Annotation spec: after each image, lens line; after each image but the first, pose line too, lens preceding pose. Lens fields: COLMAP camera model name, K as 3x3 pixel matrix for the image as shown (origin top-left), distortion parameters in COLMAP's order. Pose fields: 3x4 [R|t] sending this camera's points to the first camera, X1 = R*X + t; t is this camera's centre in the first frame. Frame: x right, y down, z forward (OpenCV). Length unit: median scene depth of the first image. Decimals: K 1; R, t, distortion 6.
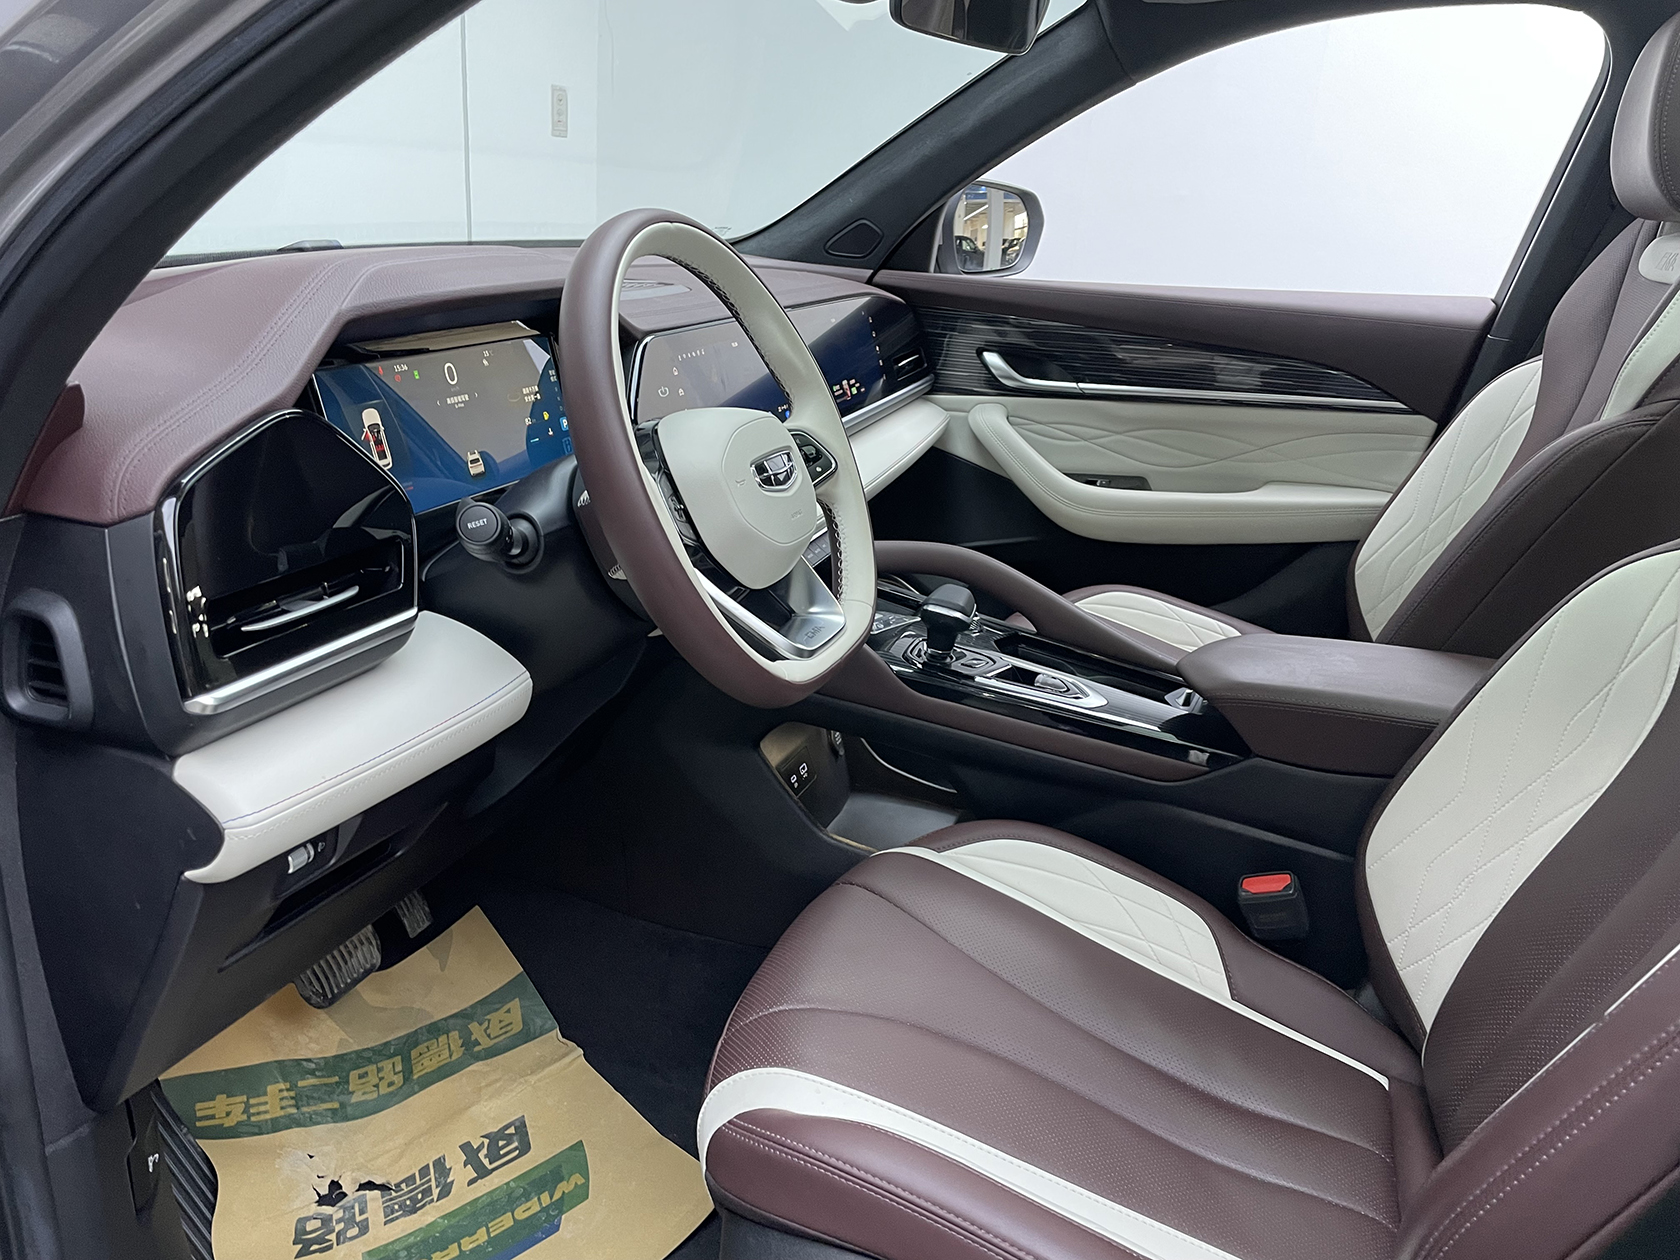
lens RADIAL K [[1273.5, 0, 844.2], [0, 1273.5, 633.1], [0, 0, 1]] dist [0.098145, -0.131796]
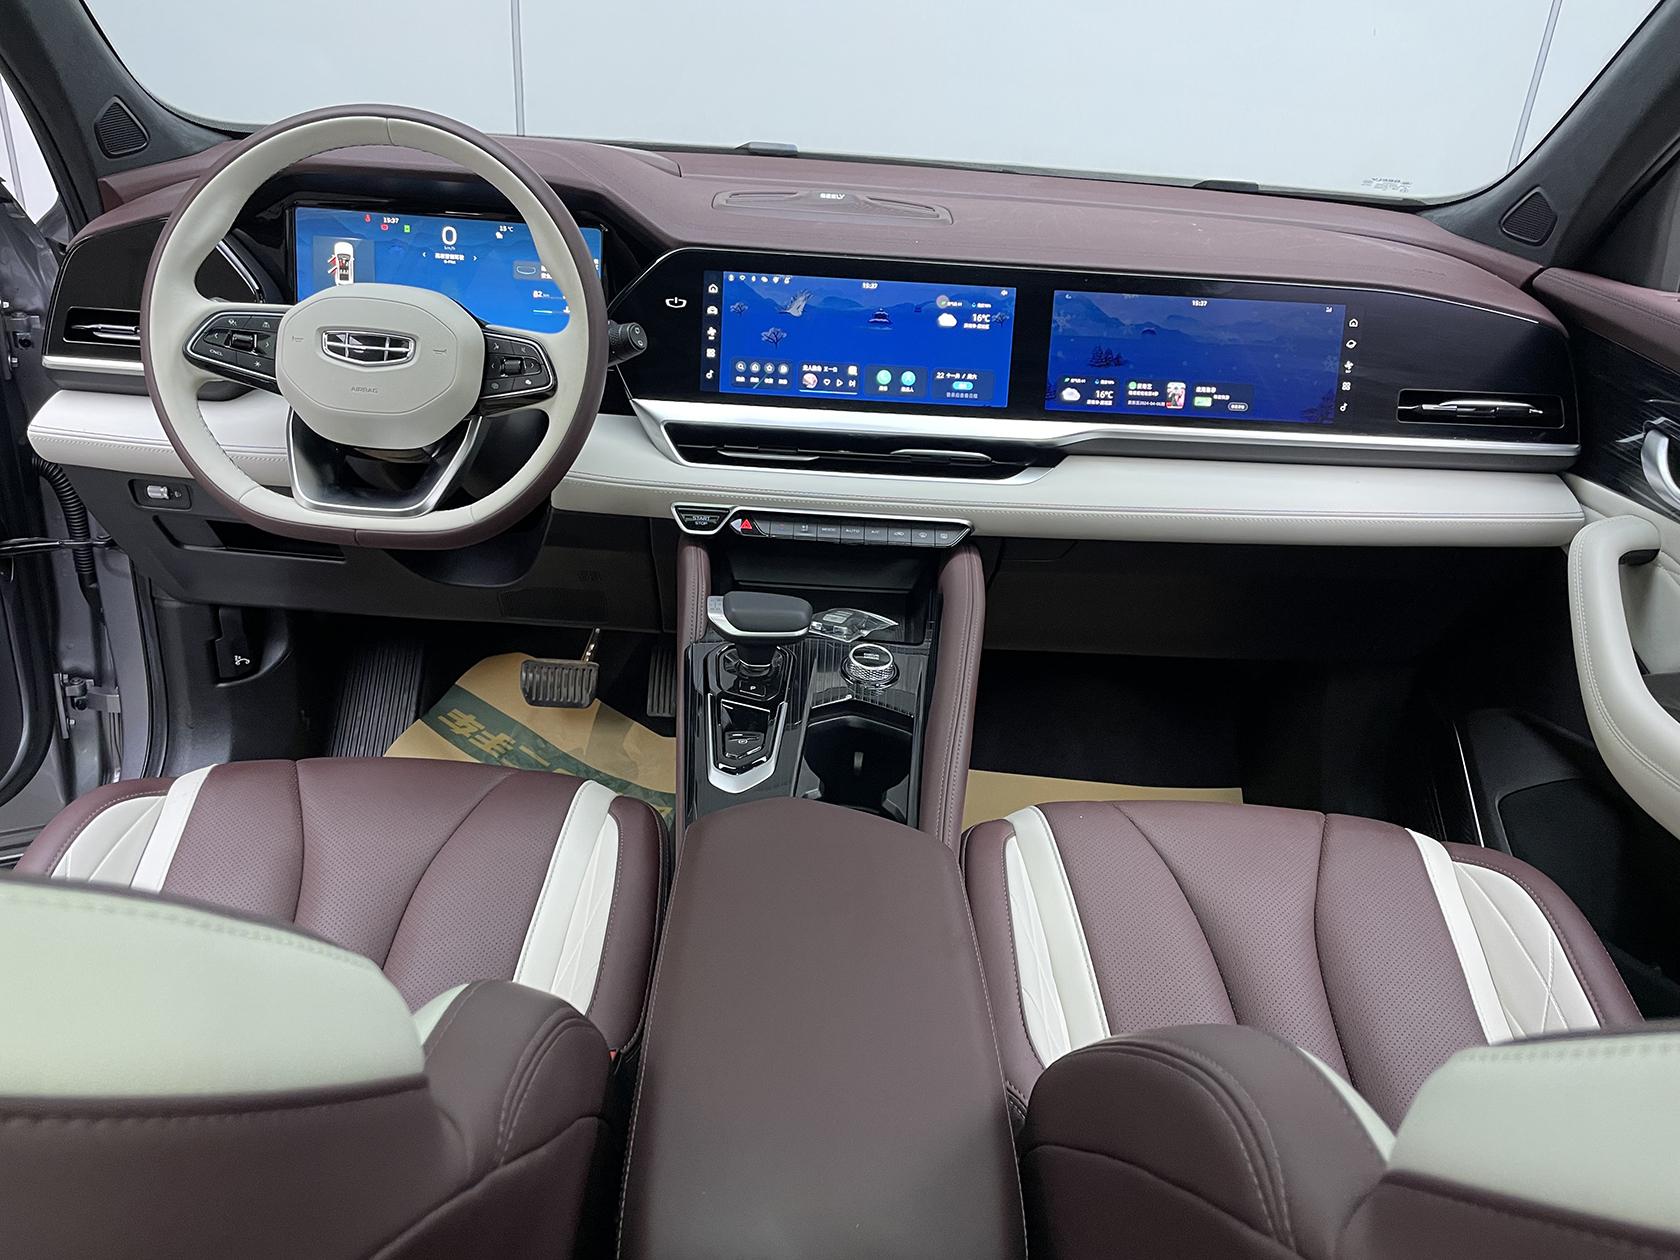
lens RADIAL K [[1279.0, 0, 819.5], [0, 1279.0, 636.5], [0, 0, 1]] dist [0.103652, -0.152701]
pose [[0.324737, 0.394526, -0.859590, 0.844038], [-0.353285, 0.893660, 0.276698, -0.260772], [0.877346, 0.213827, 0.429585, 0.672522]]
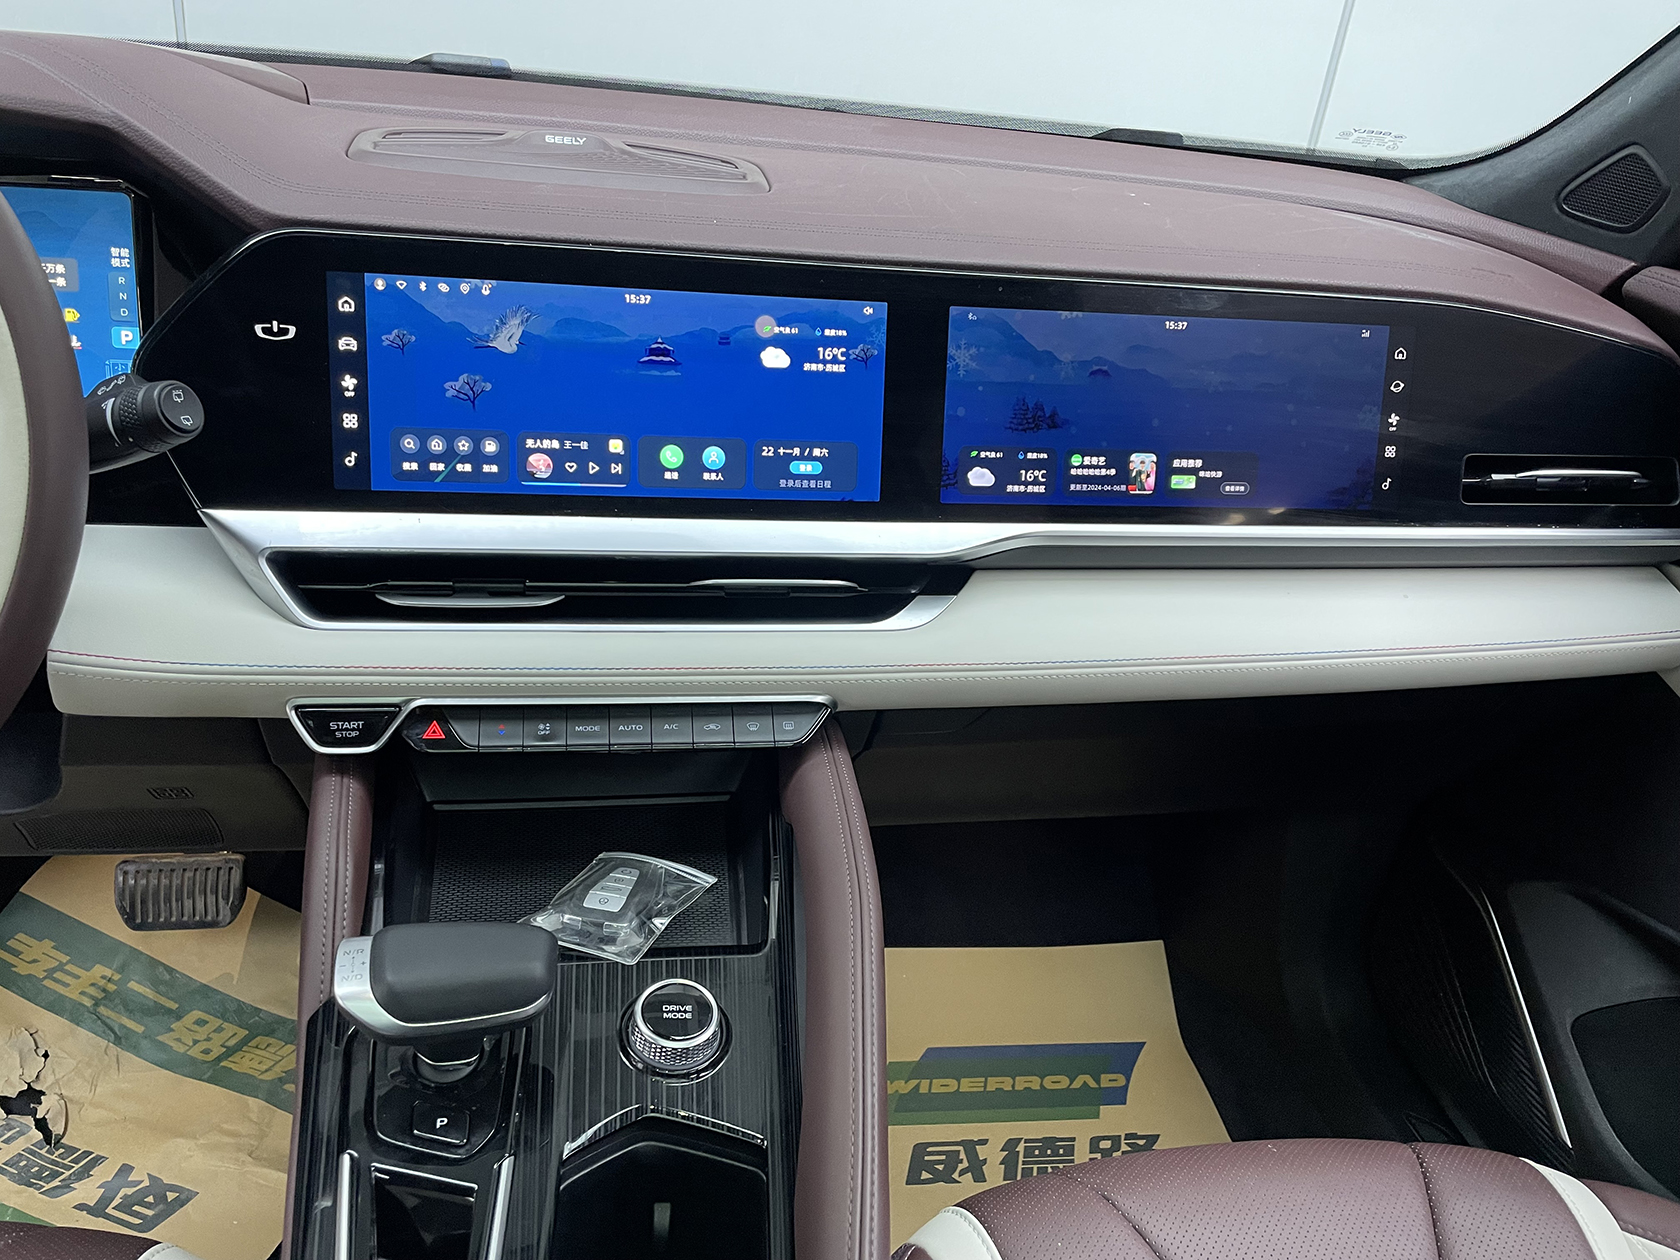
lens RADIAL K [[1280.7, 0, 831.5], [0, 1280.7, 632.1], [0, 0, 1]] dist [0.098970, -0.143101]
pose [[0.489063, 0.397466, -0.776427, 0.441351], [-0.354908, 0.903804, 0.239120, -0.274752], [0.796779, 0.158615, 0.583081, 0.833815]]
